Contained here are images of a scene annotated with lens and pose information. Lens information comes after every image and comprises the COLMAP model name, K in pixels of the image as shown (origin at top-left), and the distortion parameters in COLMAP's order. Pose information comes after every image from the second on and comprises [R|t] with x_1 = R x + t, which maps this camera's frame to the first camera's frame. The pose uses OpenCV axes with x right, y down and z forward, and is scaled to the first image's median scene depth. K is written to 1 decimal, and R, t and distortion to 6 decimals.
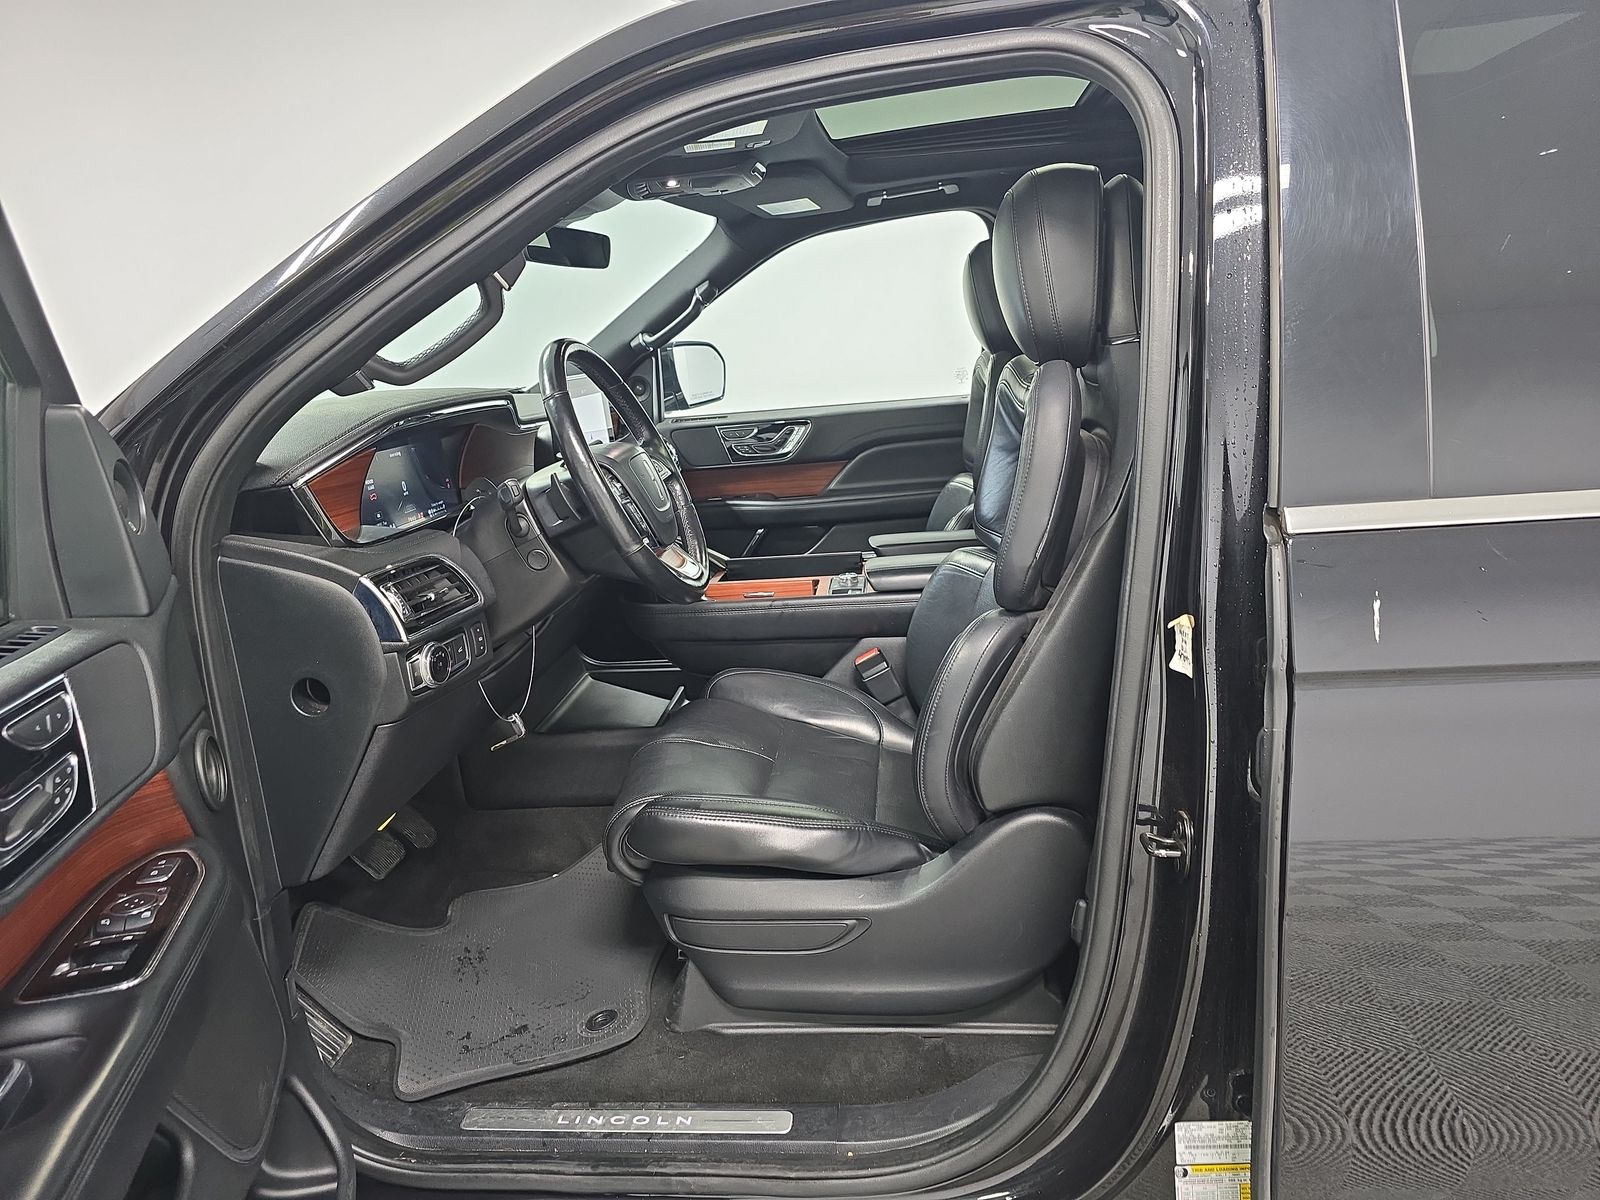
lens RADIAL K [[1094.8, 0, 800.0], [0, 1094.8, 600.0], [0, 0, 1]] dist [-0.003174, -0.003359]
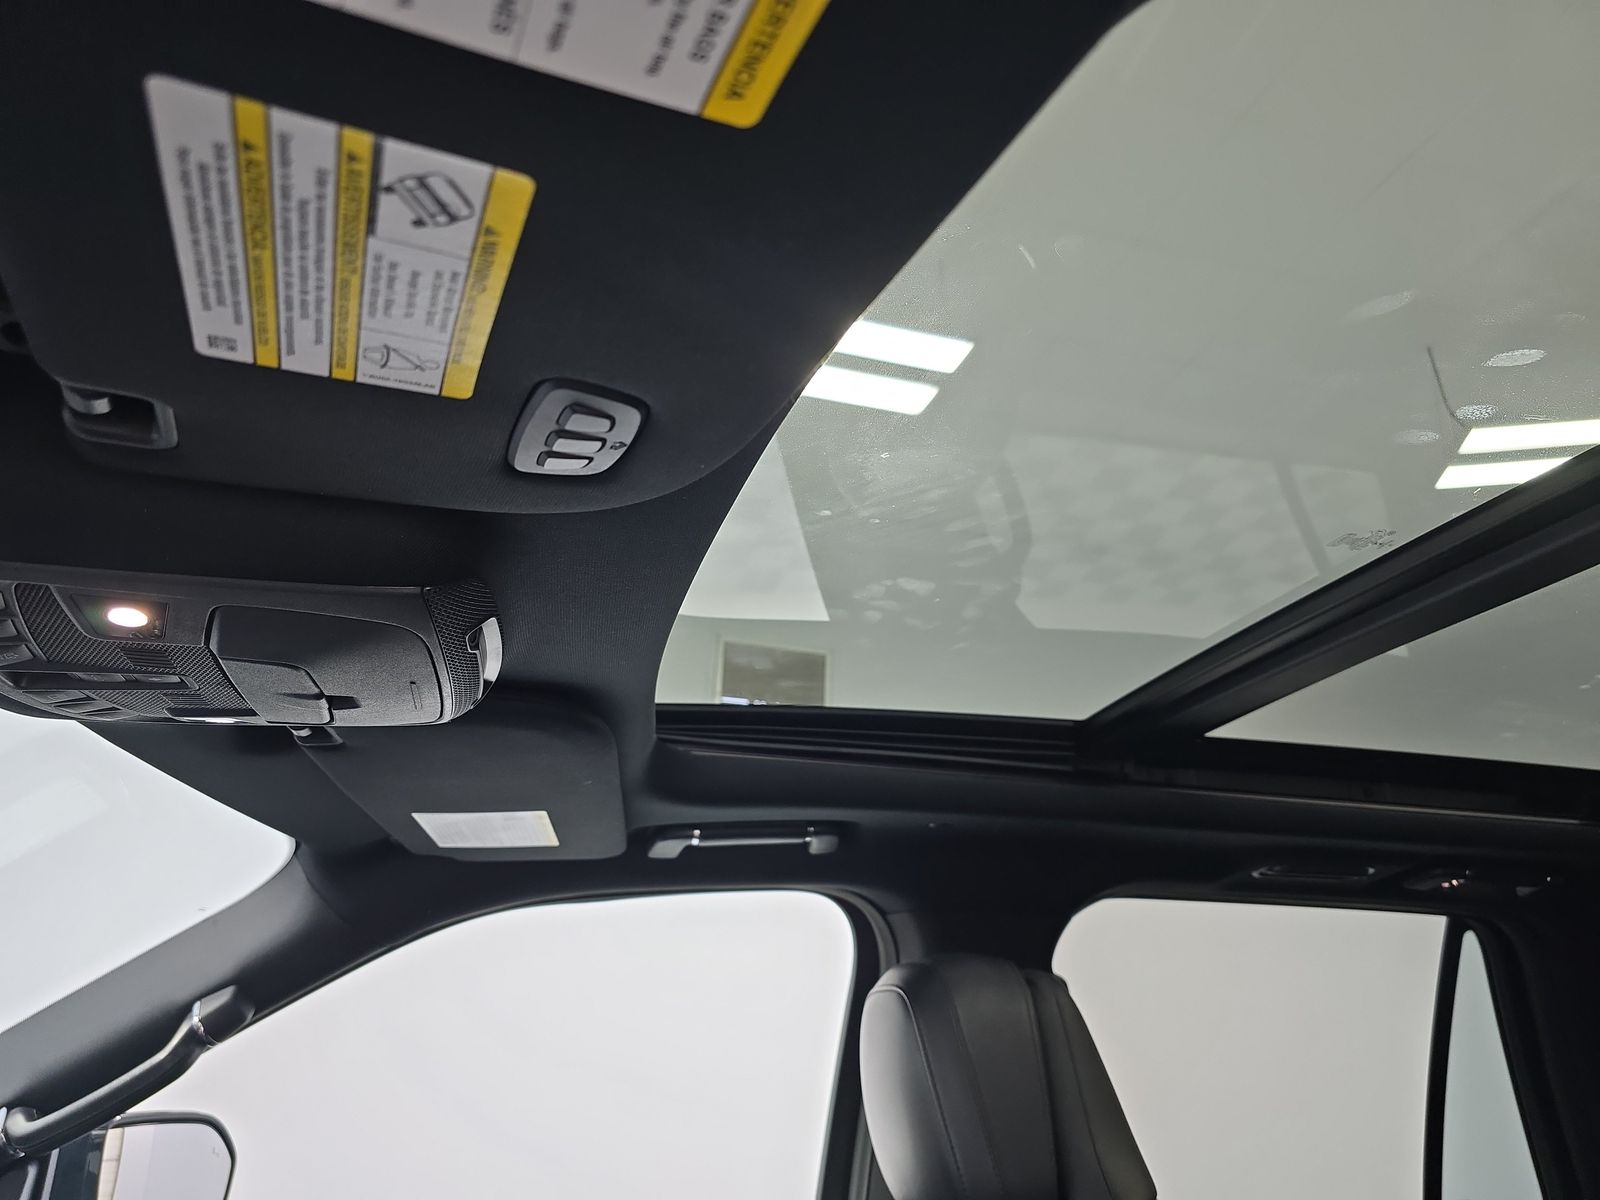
lens RADIAL K [[1094.8, 0, 800.0], [0, 1094.8, 600.0], [0, 0, 1]] dist [-0.003174, -0.003359]
pose [[0.943300, 0.187000, 0.274256, -0.024569], [0.001748, 0.823406, -0.567449, -0.188869], [-0.331937, 0.535754, 0.776392, 0.567182]]
